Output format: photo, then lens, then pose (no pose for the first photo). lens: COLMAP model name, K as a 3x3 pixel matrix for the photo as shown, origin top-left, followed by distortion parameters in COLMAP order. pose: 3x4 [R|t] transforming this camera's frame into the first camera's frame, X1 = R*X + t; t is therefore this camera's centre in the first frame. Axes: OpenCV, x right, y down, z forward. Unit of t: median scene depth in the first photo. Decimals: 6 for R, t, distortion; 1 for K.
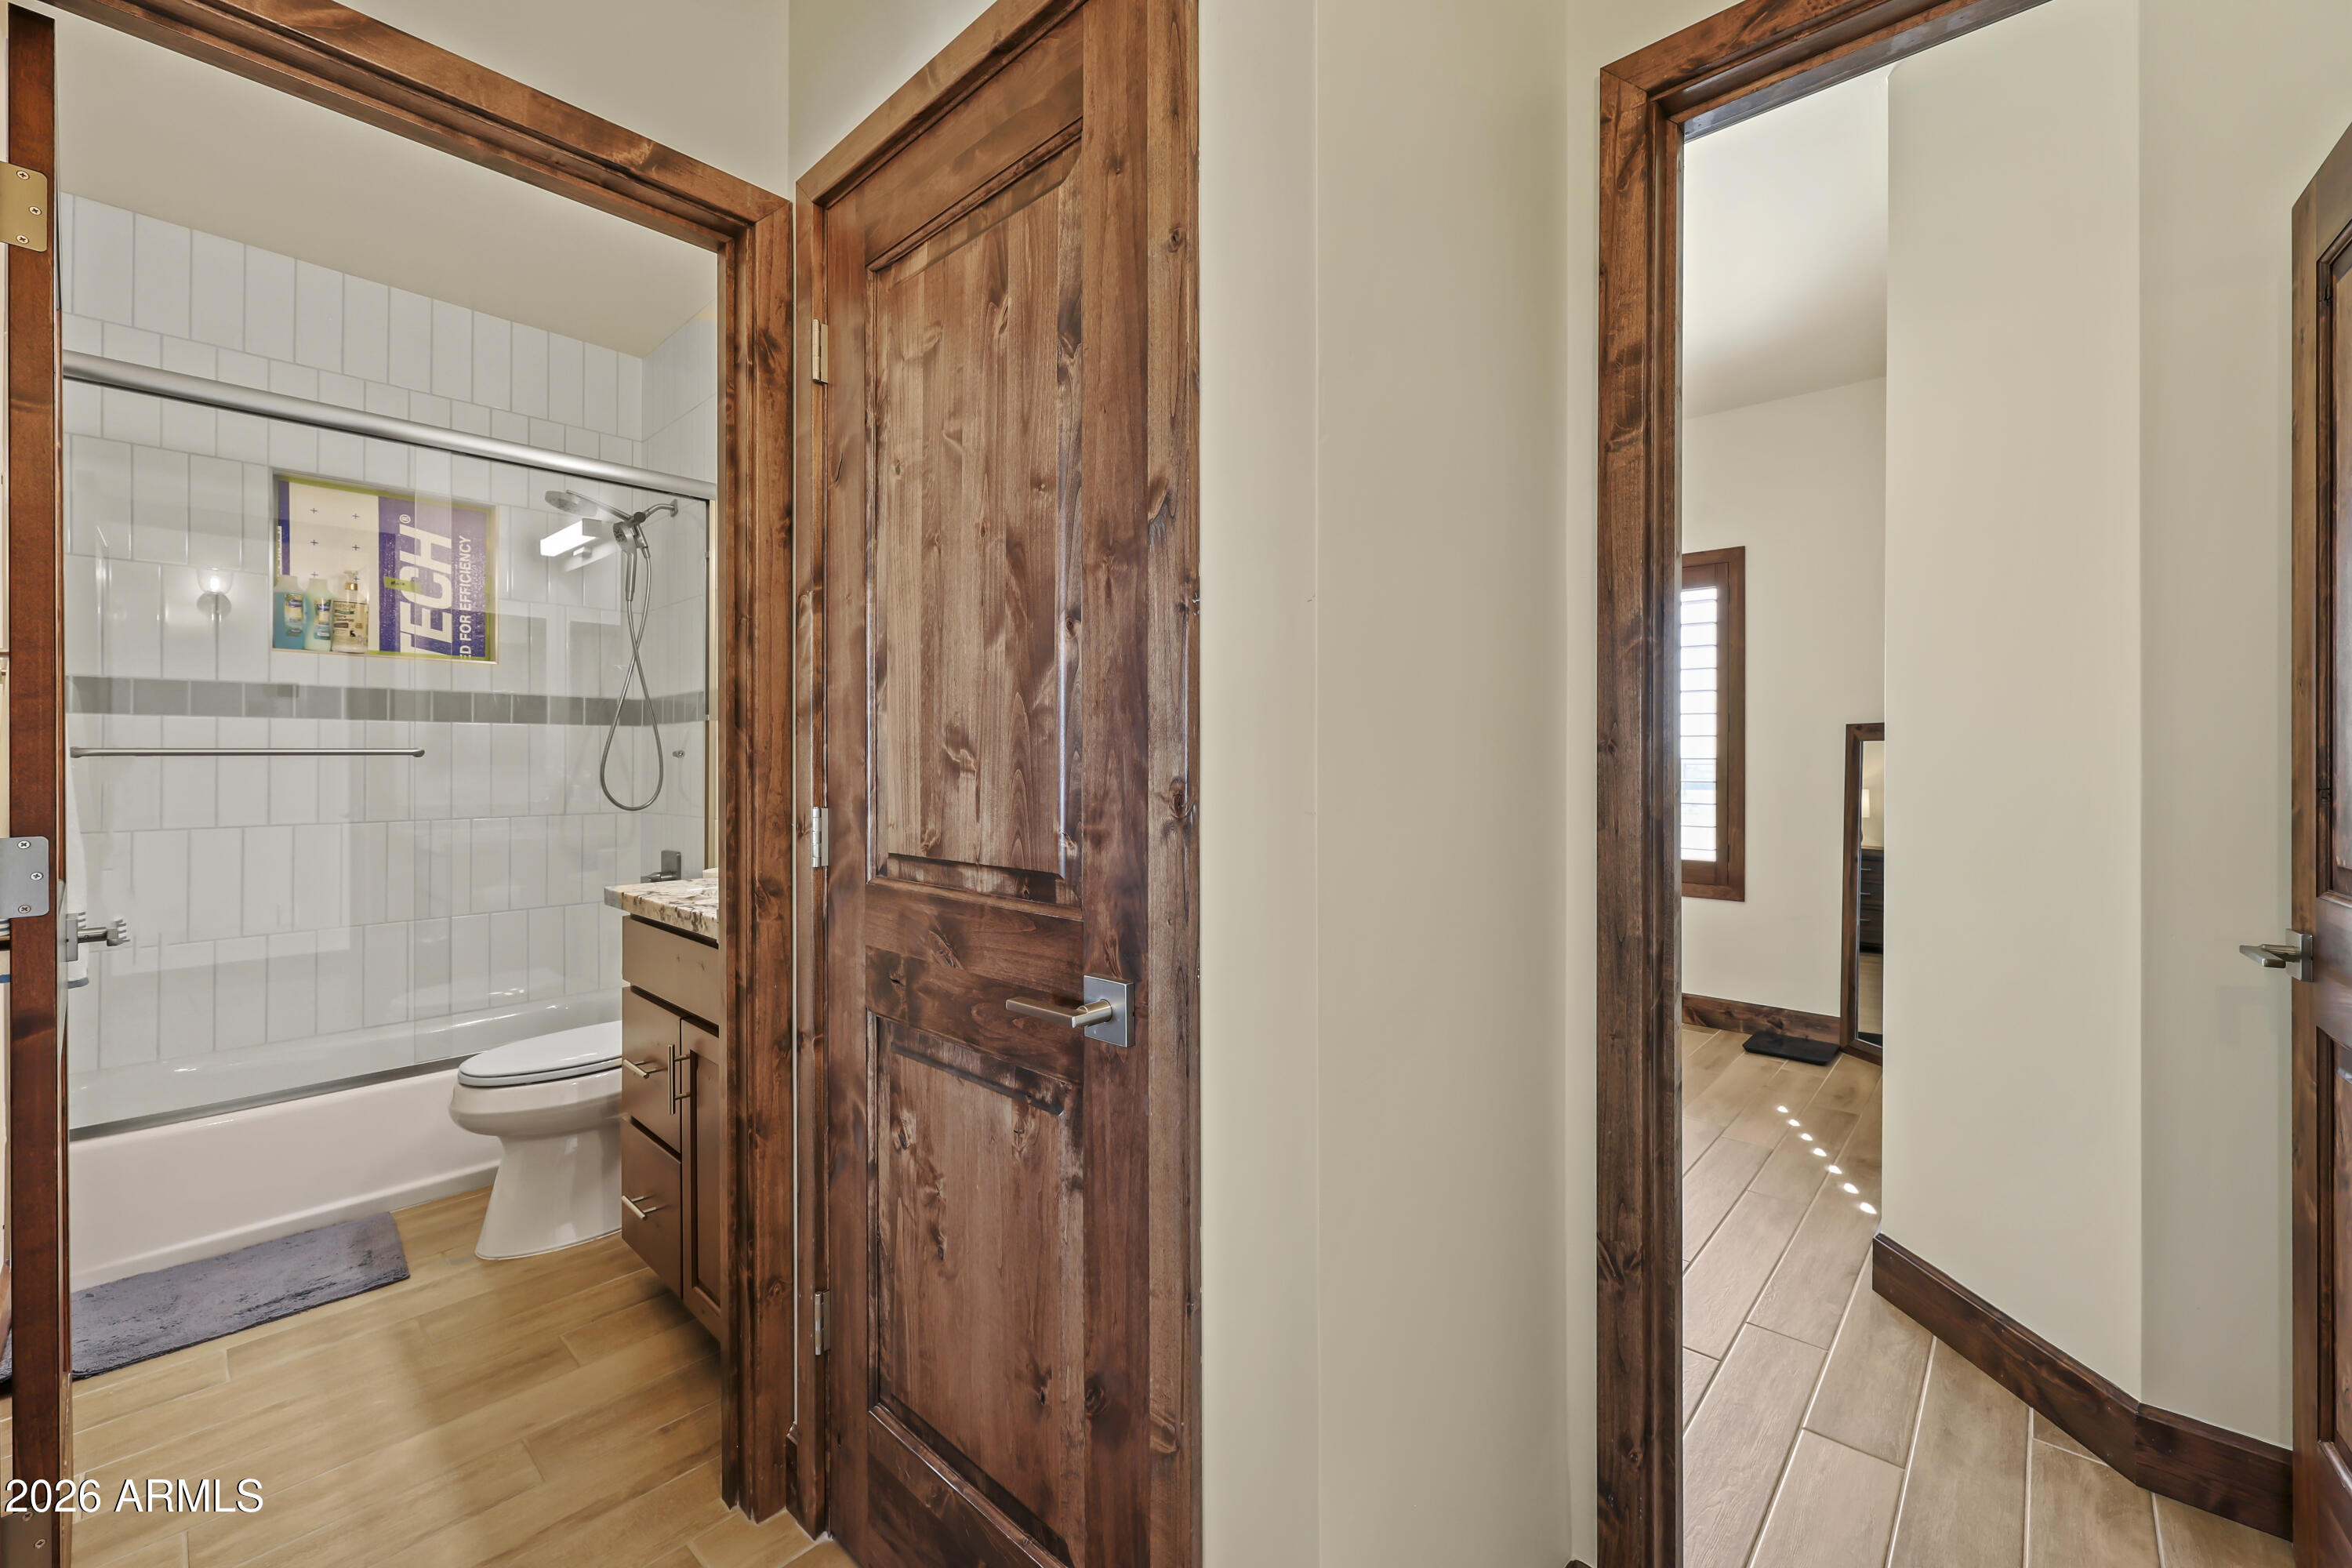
lens RADIAL K [[953.9, 0, 1186.5], [0, 953.9, 754.0], [0, 0, 1]] dist [-0.000446, -0.000081]
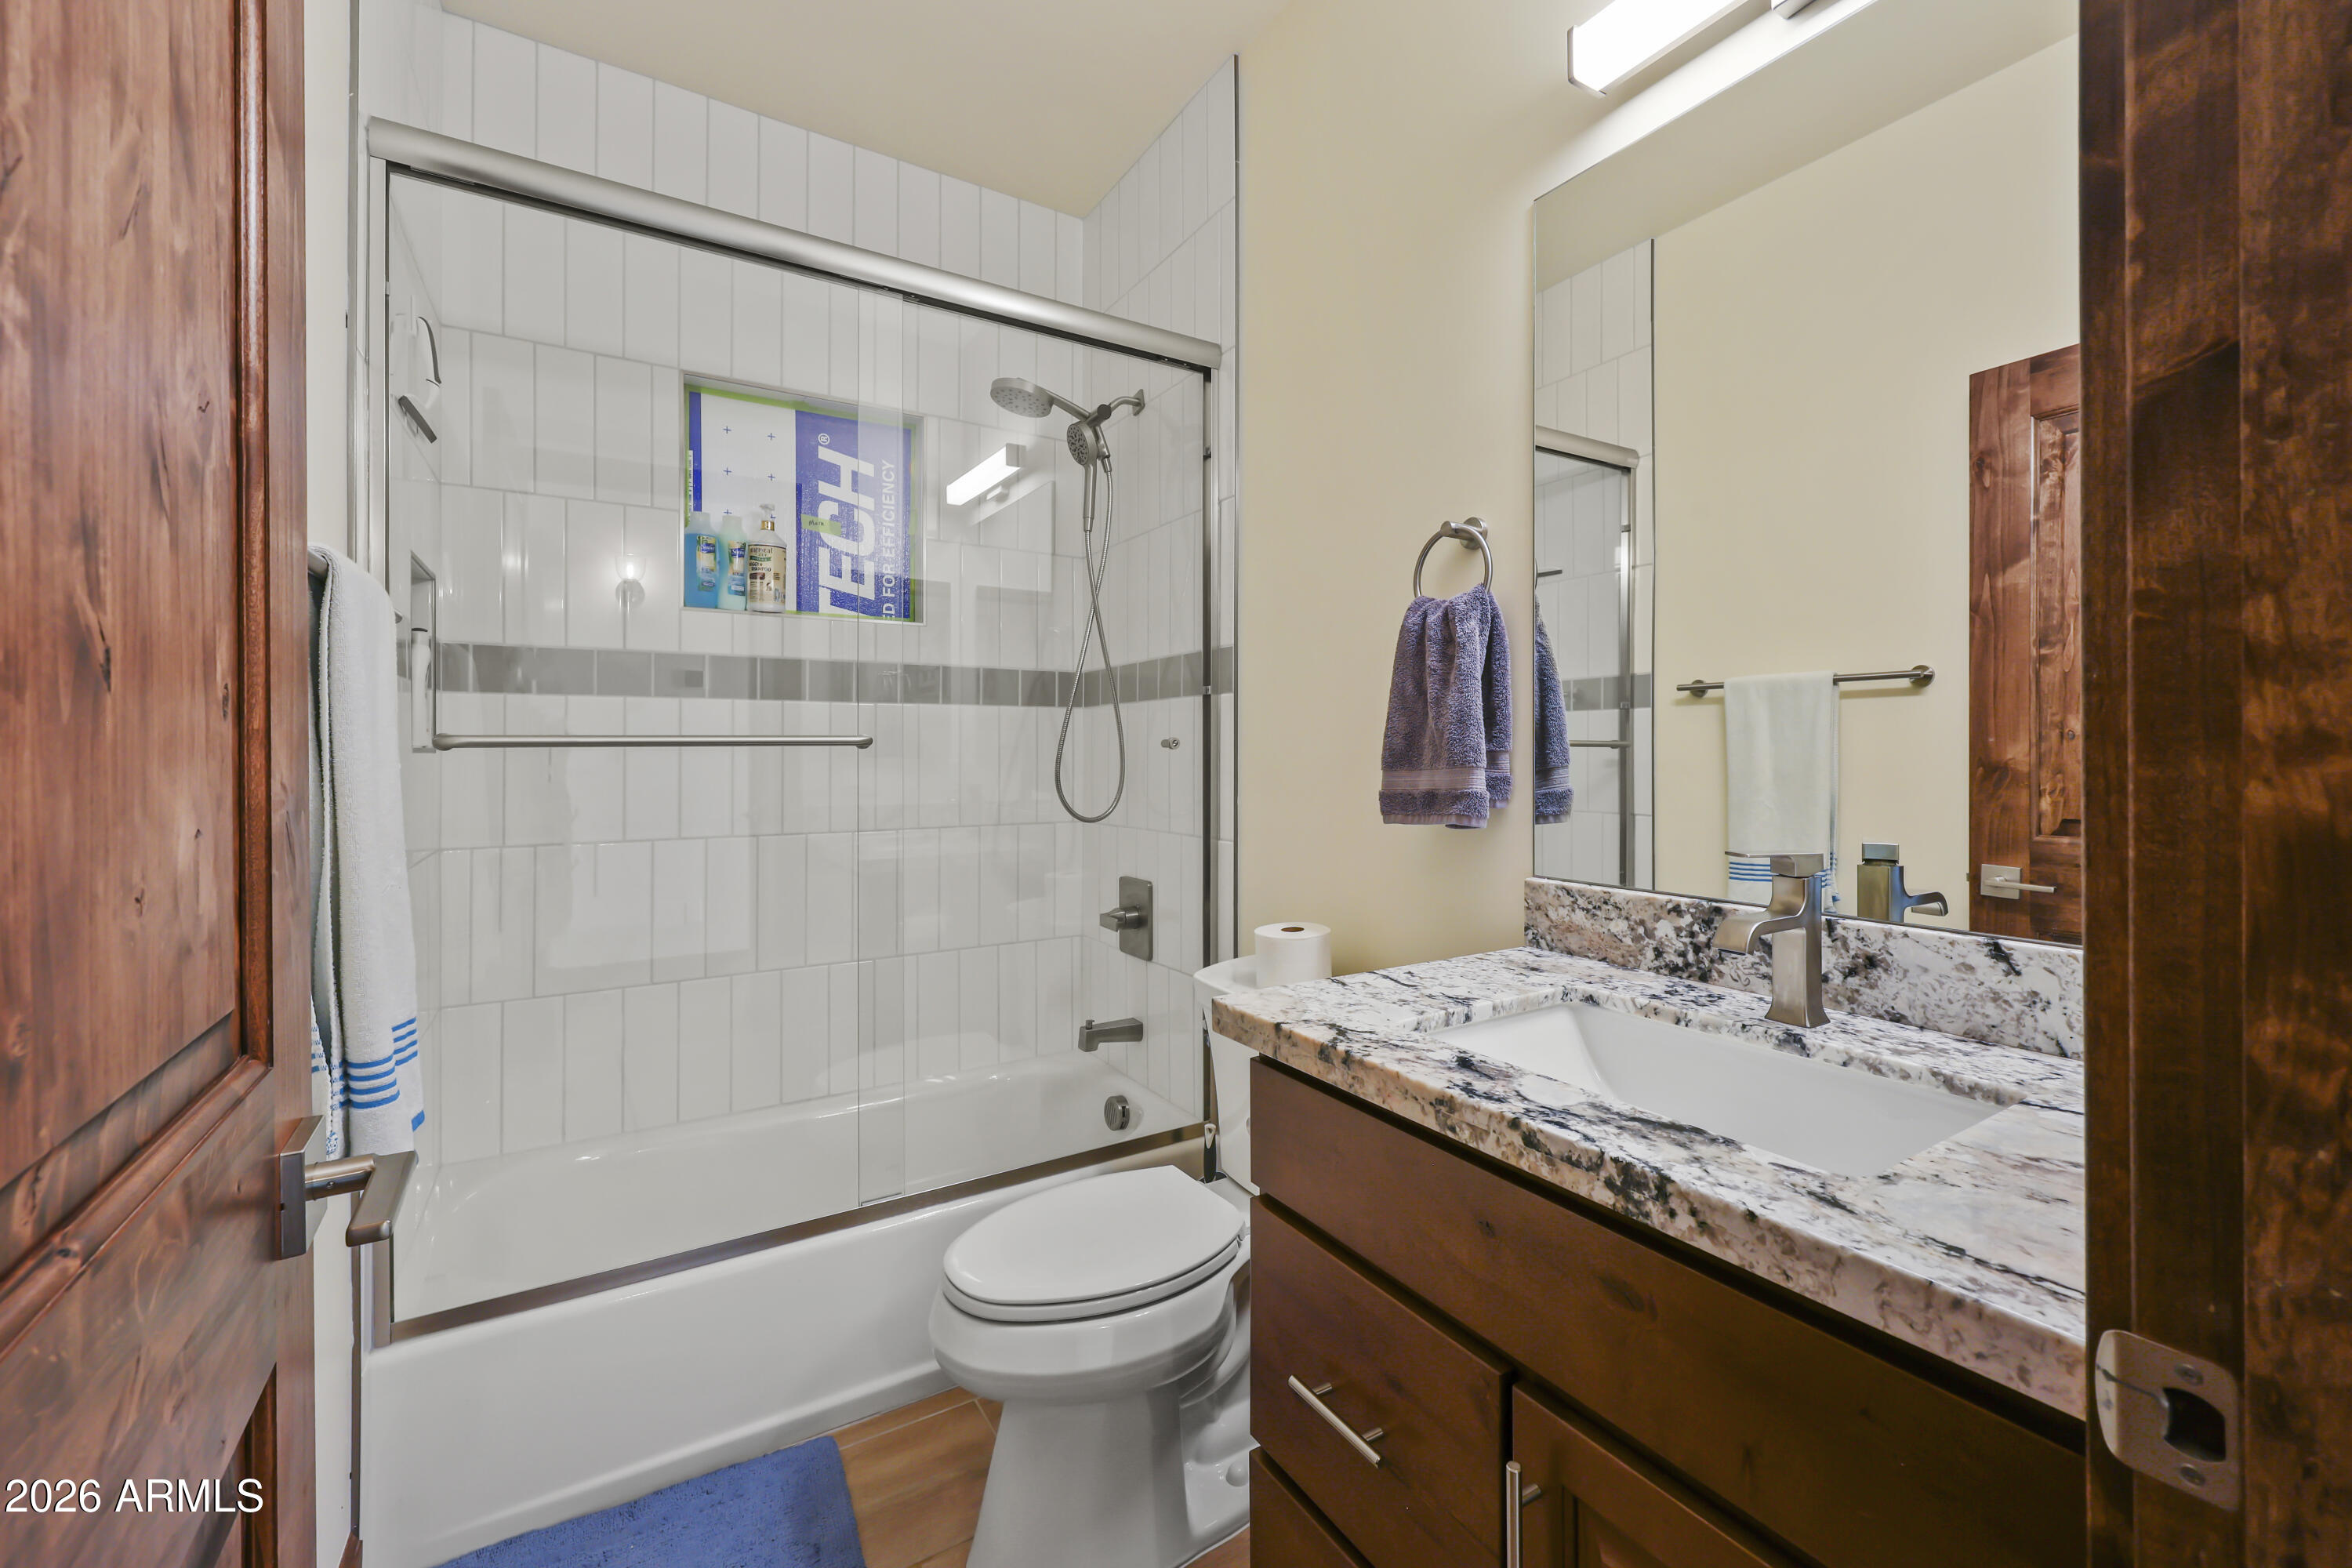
lens RADIAL K [[958.1, 0, 1185.4], [0, 958.1, 748.1], [0, 0, 1]] dist [-0.002478, 0.000723]
pose [[0.962256, -0.000967, -0.272144, -0.334638], [0.001572, 0.999997, 0.002003, 0.001584], [0.272142, -0.002355, 0.962254, 0.341599]]
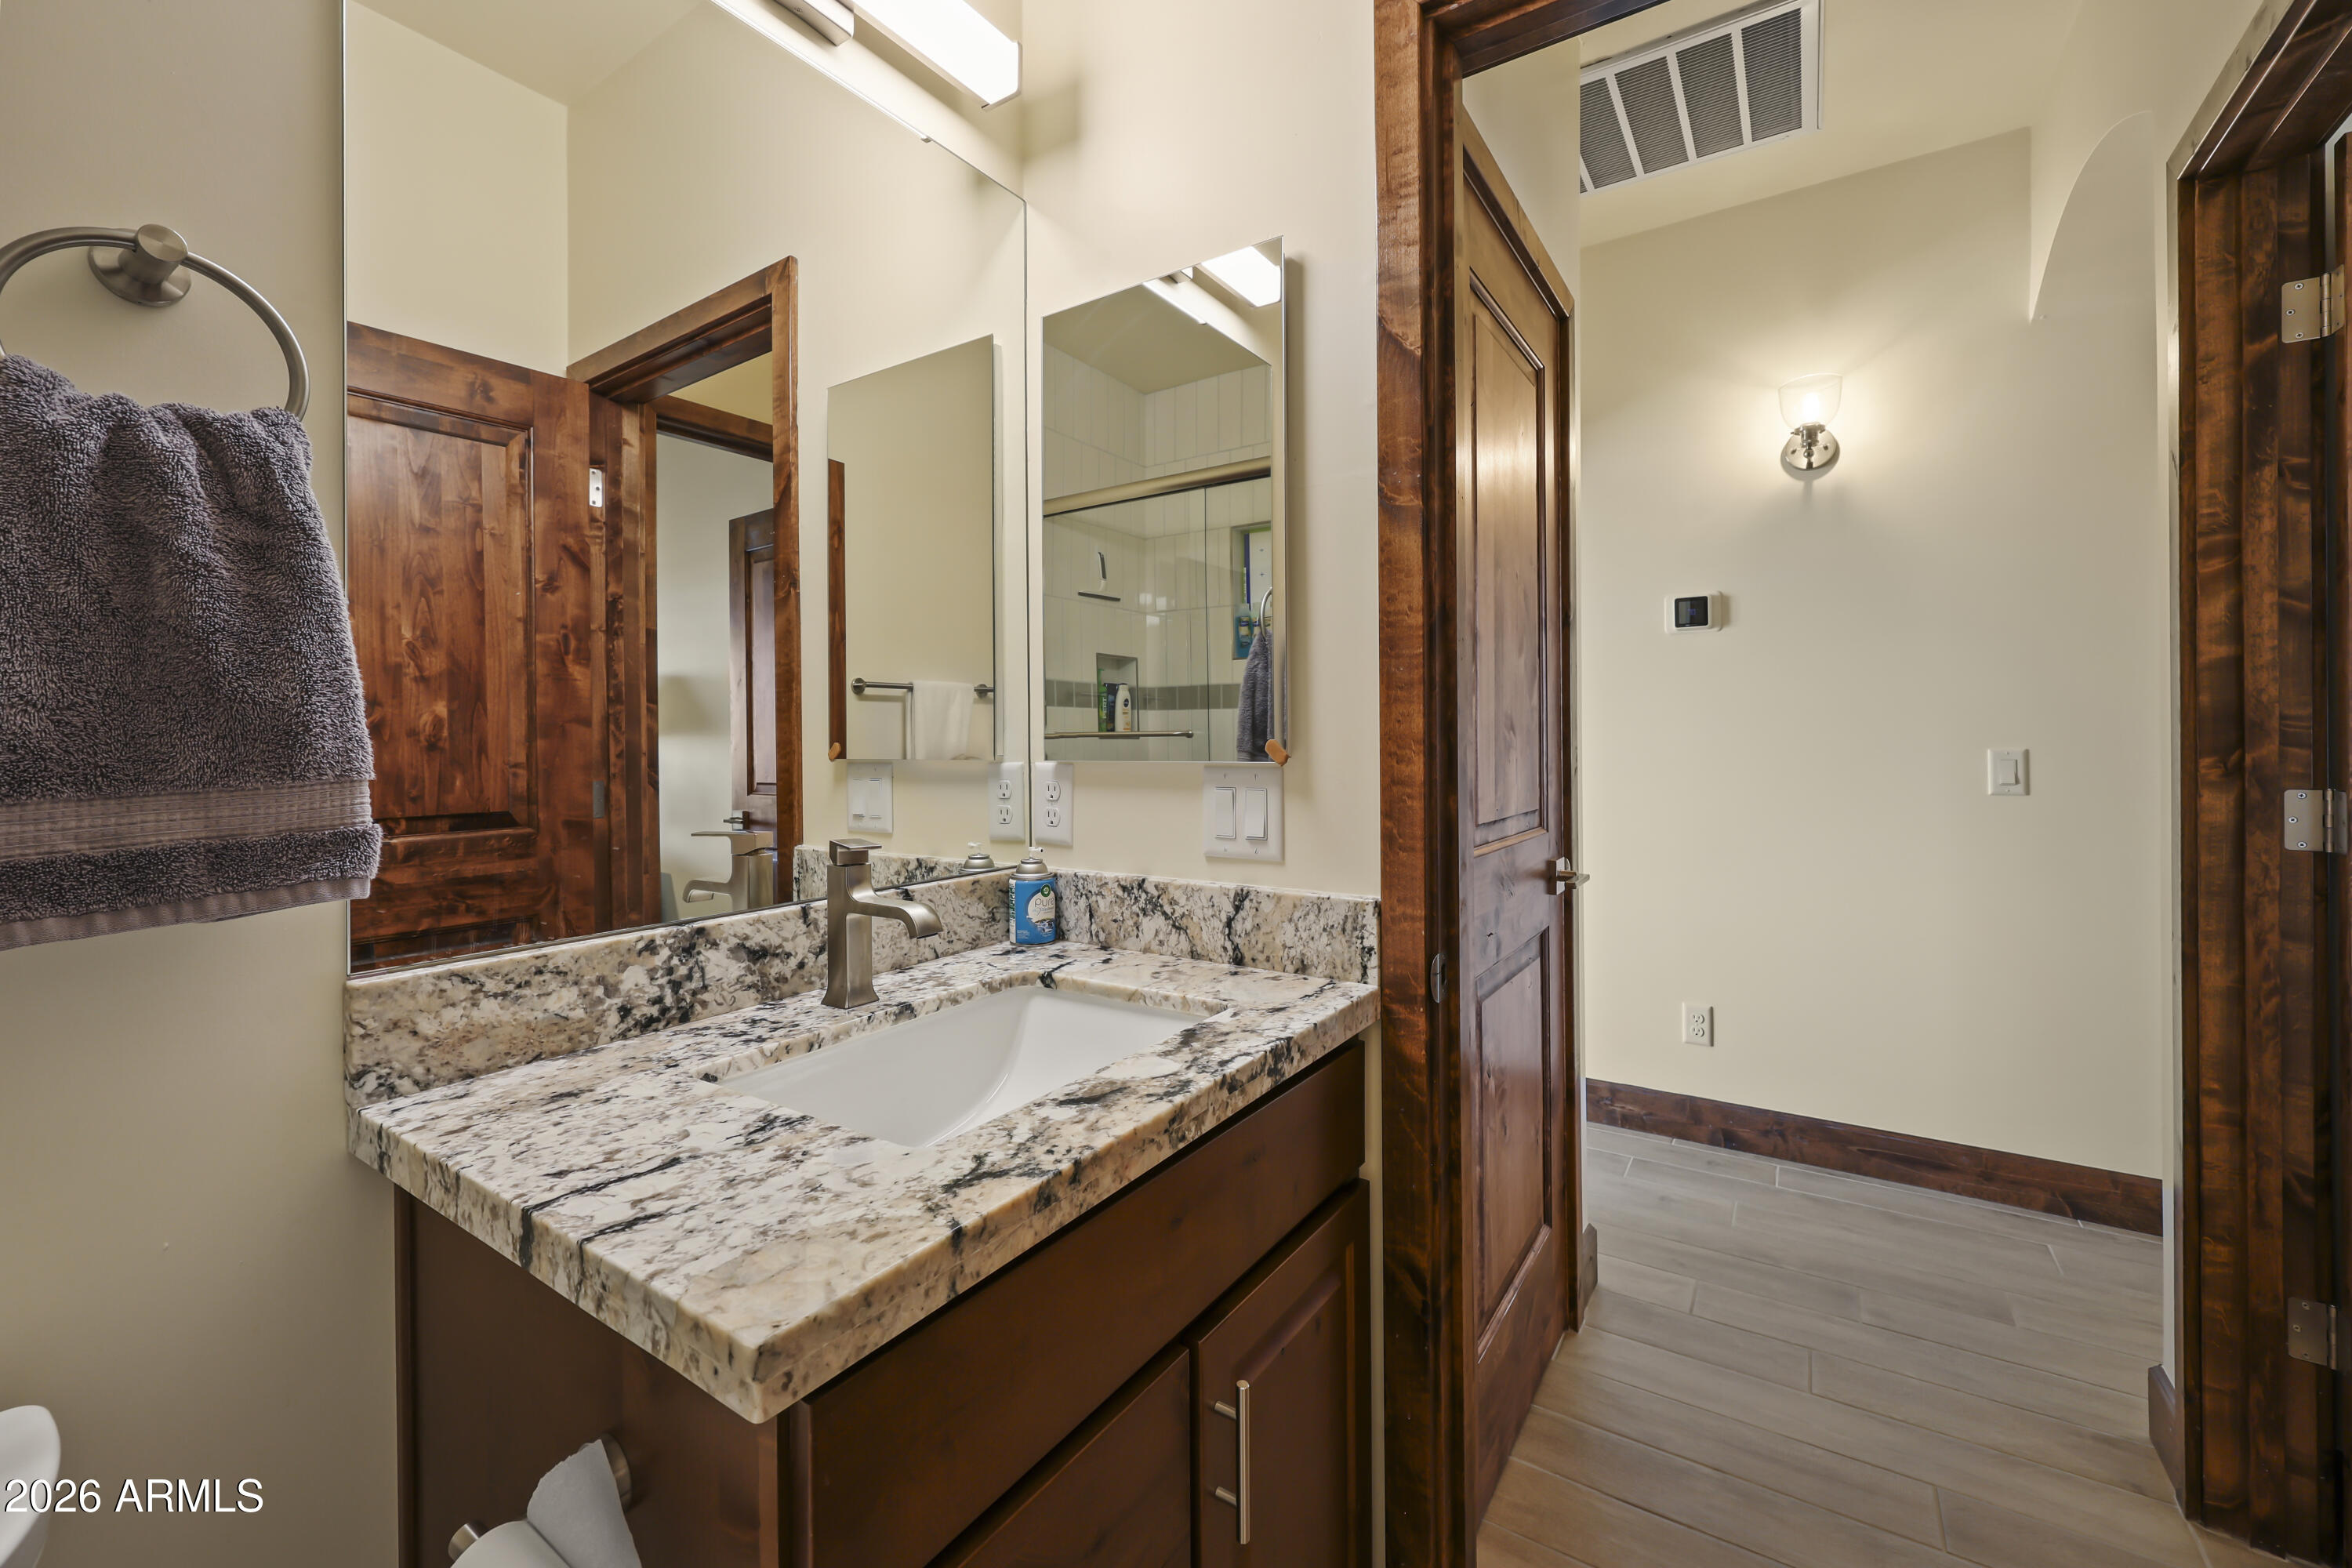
lens RADIAL K [[958.1, 0, 1185.4], [0, 958.1, 748.1], [0, 0, 1]] dist [-0.002478, 0.000723]
pose [[-0.155553, -0.007190, 0.987801, -0.584323], [0.005126, 0.999954, 0.008086, 0.002678], [-0.987814, 0.006321, -0.155509, 0.653606]]
